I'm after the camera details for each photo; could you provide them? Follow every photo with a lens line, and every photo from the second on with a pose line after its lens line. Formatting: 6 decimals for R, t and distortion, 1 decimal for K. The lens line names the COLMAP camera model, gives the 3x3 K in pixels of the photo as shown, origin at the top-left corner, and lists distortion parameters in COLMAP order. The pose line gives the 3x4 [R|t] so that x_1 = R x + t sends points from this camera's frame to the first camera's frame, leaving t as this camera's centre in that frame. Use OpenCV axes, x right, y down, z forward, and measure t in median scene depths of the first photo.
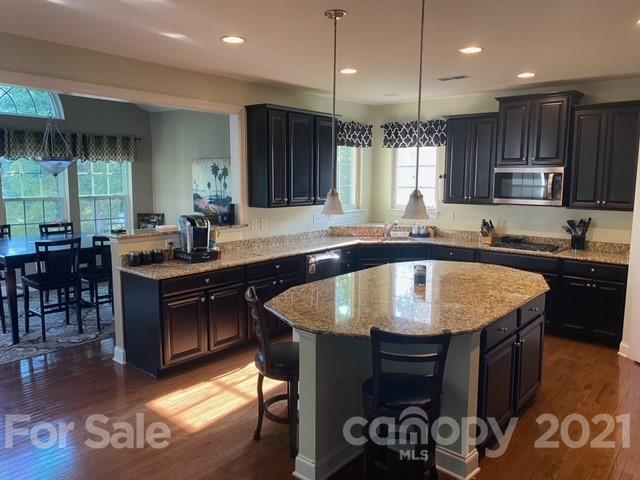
lens RADIAL K [[487.3, 0, 320.0], [0, 487.3, 240.0], [0, 0, 1]] dist [0.090593, -0.090502]
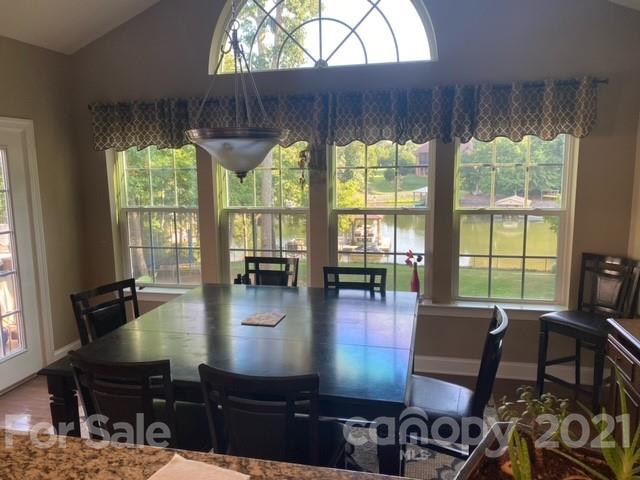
lens RADIAL K [[487.3, 0, 320.0], [0, 487.3, 240.0], [0, 0, 1]] dist [0.090593, -0.090502]
pose [[0.475329, 0.117017, -0.871992, -0.044498], [-0.101849, 0.991771, 0.077572, -0.036688], [0.873893, 0.051939, 0.483335, 0.276682]]
